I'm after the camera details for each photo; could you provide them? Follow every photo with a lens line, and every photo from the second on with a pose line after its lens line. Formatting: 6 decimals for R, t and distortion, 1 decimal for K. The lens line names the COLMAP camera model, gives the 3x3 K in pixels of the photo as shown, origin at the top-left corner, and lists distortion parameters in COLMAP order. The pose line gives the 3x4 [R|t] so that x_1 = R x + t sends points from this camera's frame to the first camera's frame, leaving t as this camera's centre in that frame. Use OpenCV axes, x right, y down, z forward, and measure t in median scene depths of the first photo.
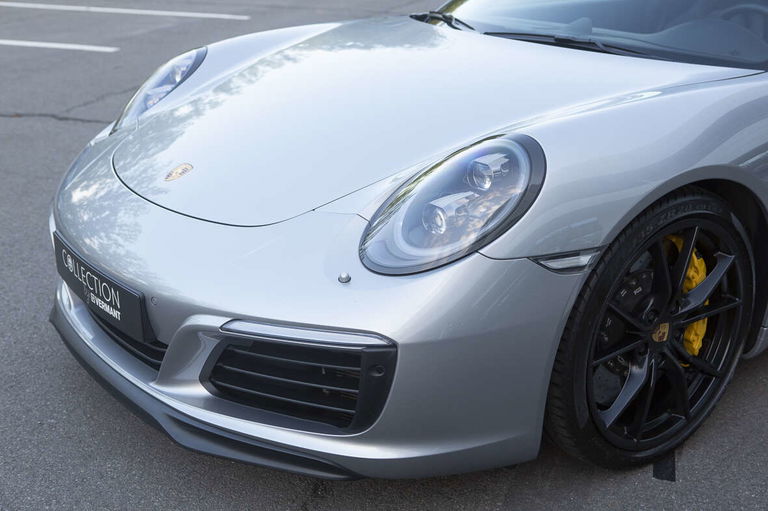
lens RADIAL K [[946.3, 0, 387.6], [0, 946.3, 258.3], [0, 0, 1]] dist [0.087138, 0.000000]
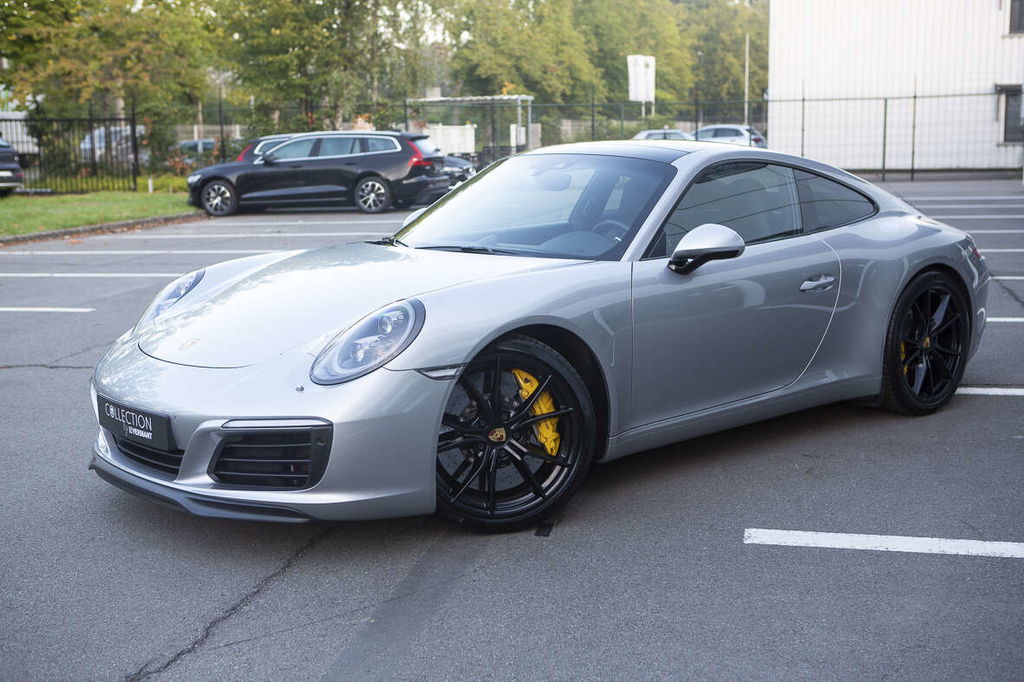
lens RADIAL K [[1261.7, 0, 512.7], [0, 1261.7, 334.3], [0, 0, 1]] dist [0.087138, 0.000000]
pose [[0.996183, -0.053209, 0.069196, 0.146762], [0.065932, 0.978183, -0.197005, 0.325038], [-0.057204, 0.200815, 0.977958, -0.972985]]
